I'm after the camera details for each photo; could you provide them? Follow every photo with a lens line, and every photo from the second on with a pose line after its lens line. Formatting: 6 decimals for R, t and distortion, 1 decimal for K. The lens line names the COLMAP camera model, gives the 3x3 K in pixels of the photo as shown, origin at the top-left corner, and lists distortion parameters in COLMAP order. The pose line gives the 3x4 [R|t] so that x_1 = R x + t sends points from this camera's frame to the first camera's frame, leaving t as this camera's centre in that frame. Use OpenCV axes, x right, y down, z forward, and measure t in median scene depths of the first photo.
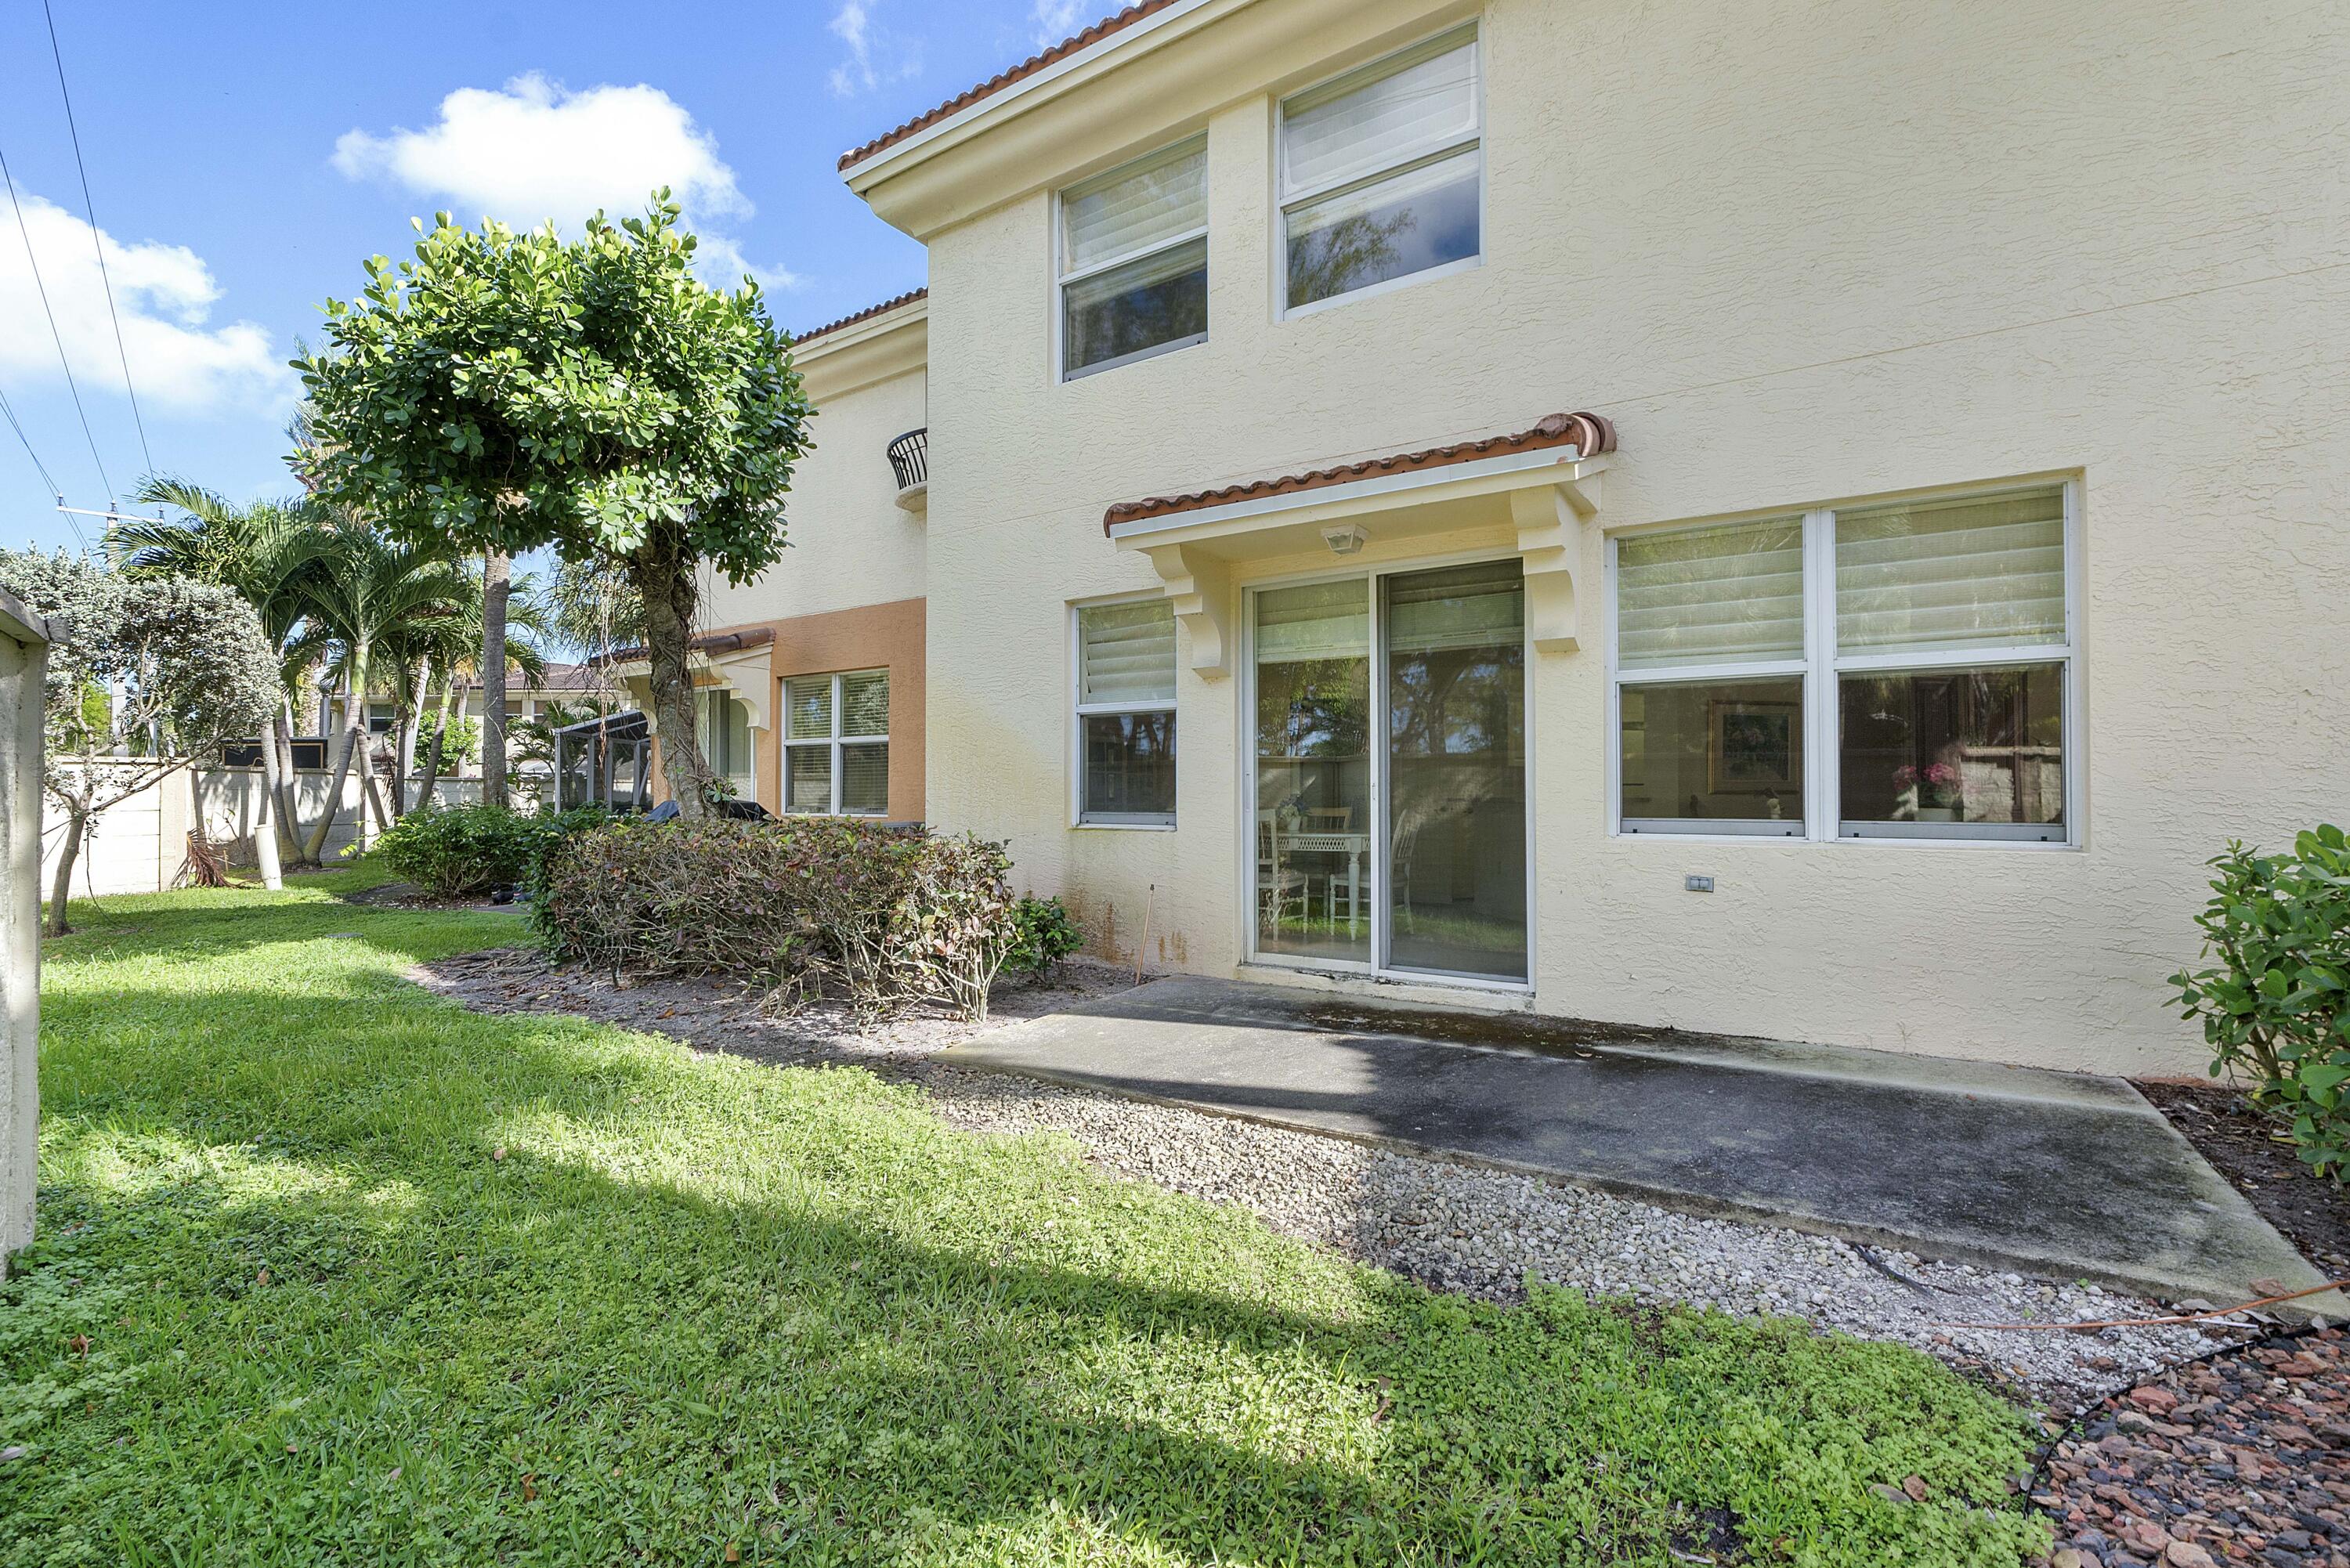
lens RADIAL K [[1002.3, 0, 1178.6], [0, 1002.3, 790.4], [0, 0, 1]] dist [-0.005273, -0.000659]
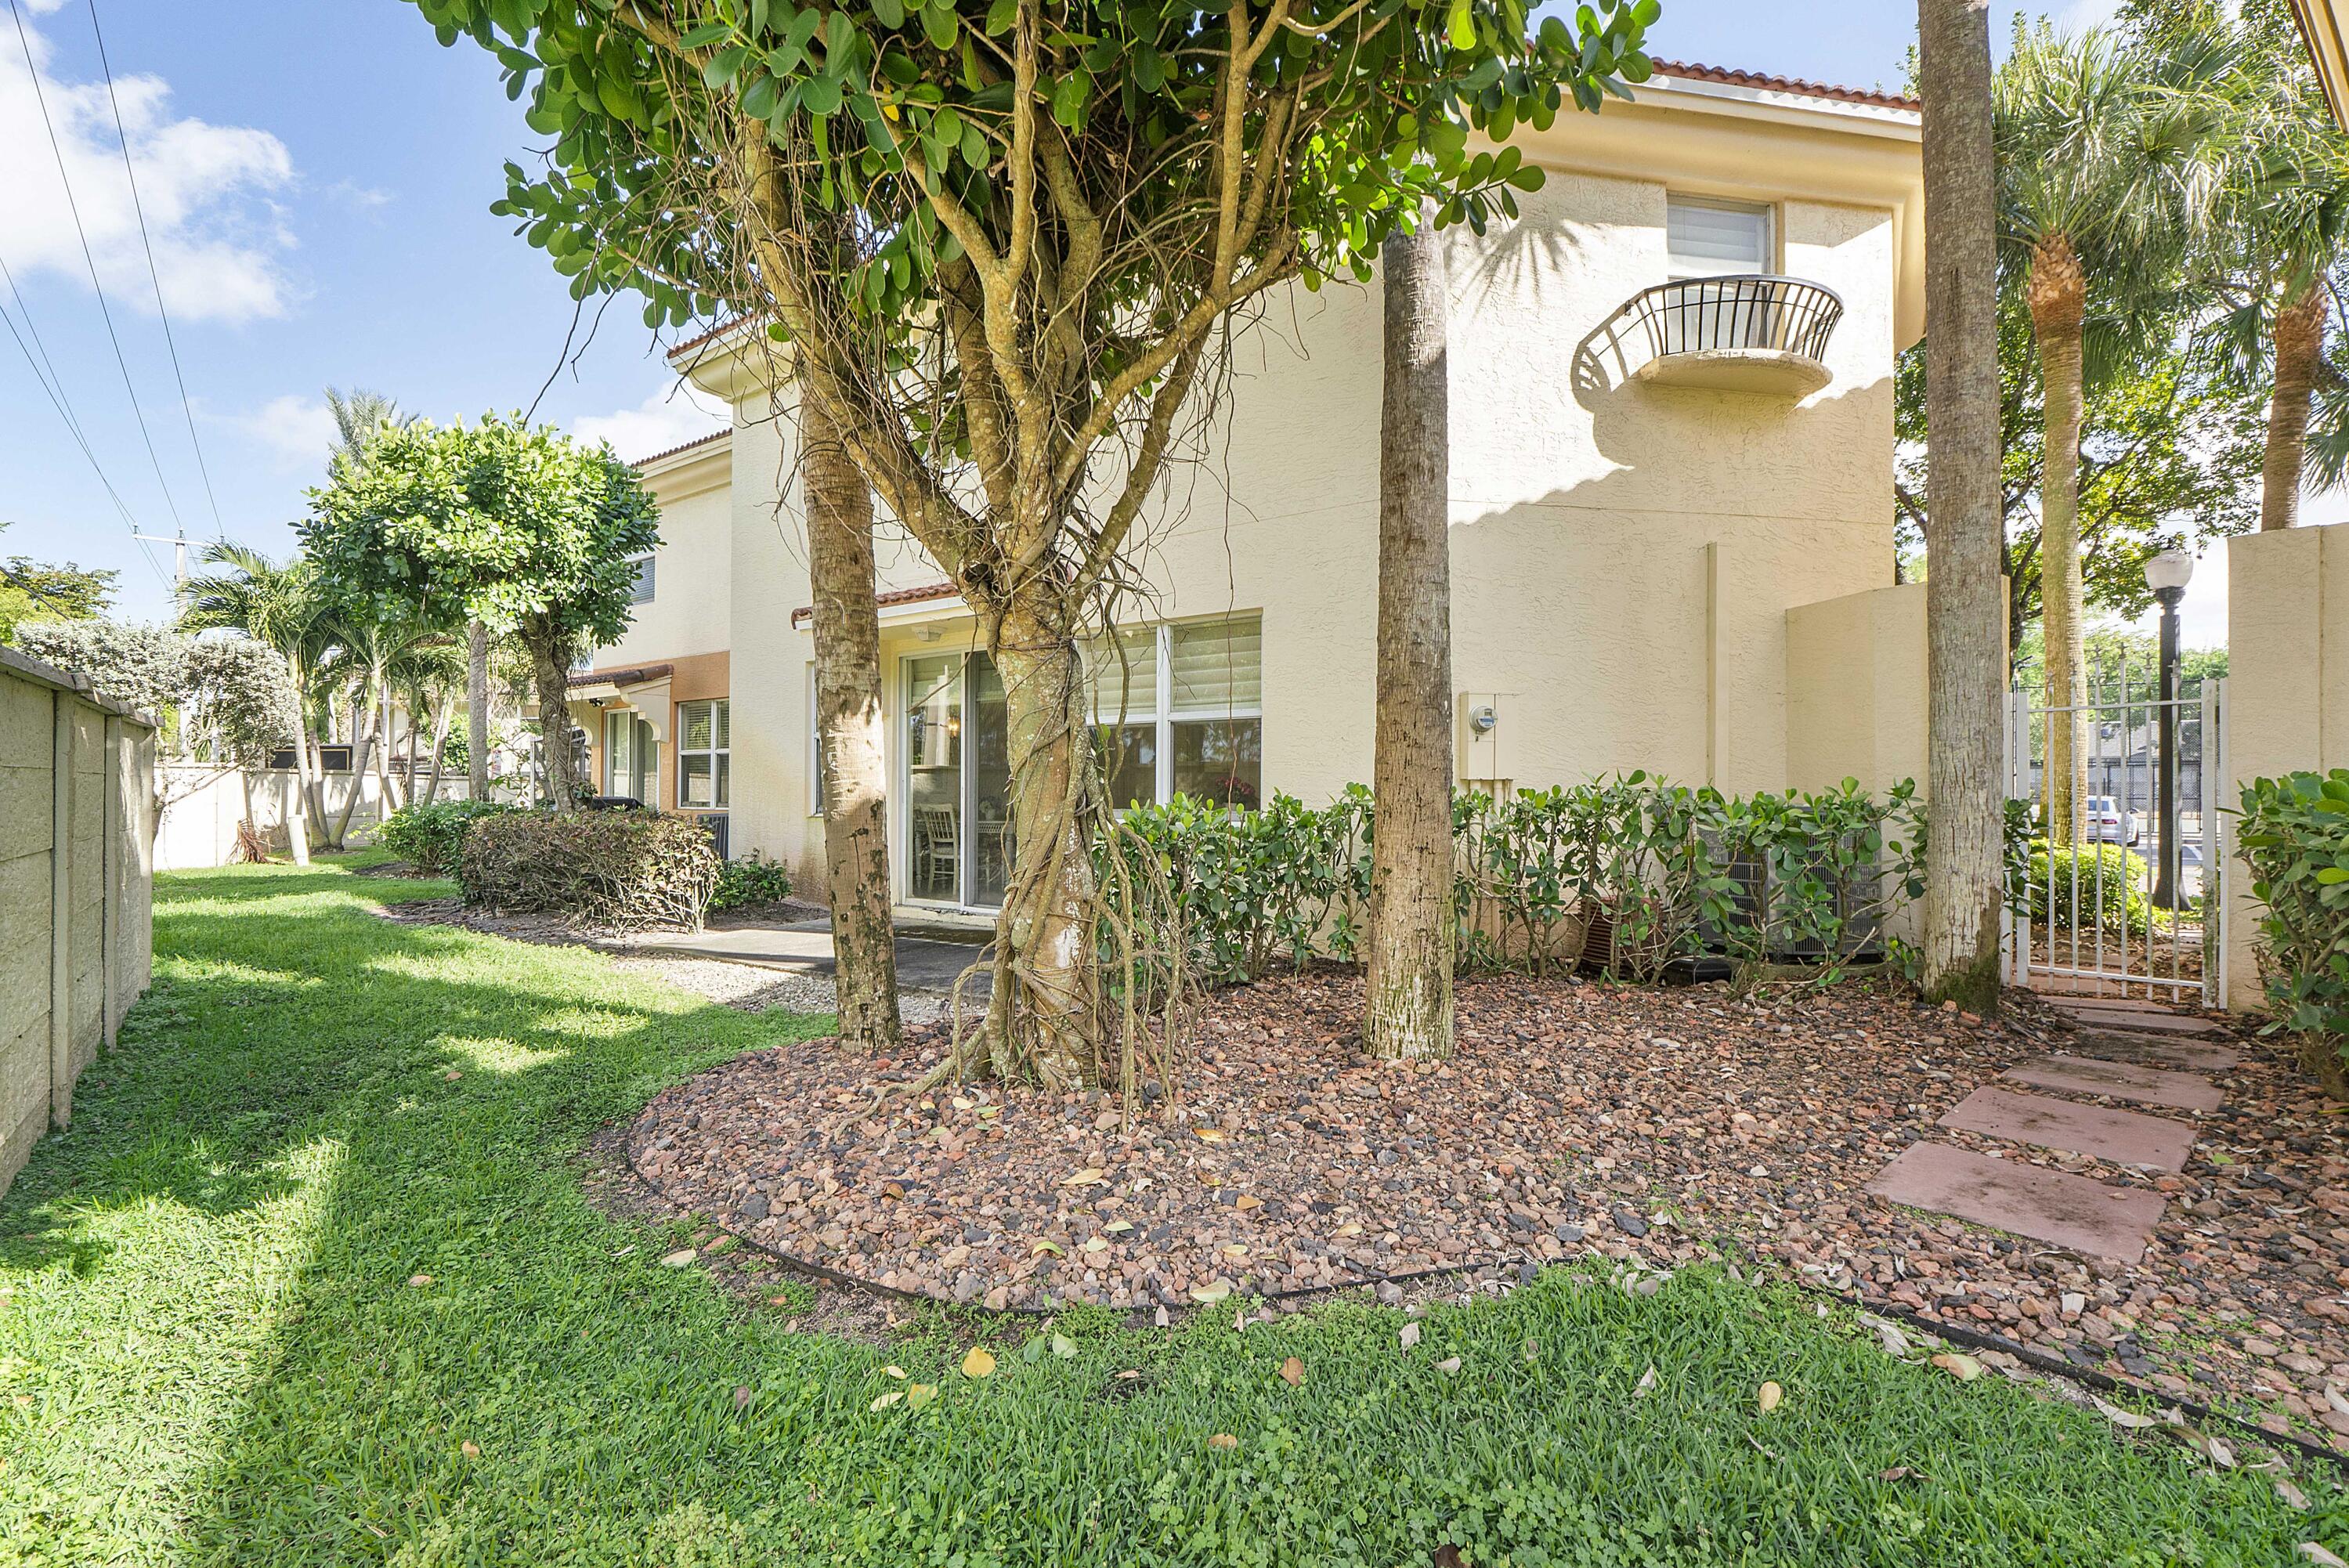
lens RADIAL K [[1001.9, 0, 1169.2], [0, 1001.9, 793.2], [0, 0, 1]] dist [-0.005273, -0.000659]
pose [[0.999280, 0.003018, -0.037826, 0.416846], [-0.002885, 0.999989, 0.003570, -0.002579], [0.037837, -0.003459, 0.999278, -0.392145]]
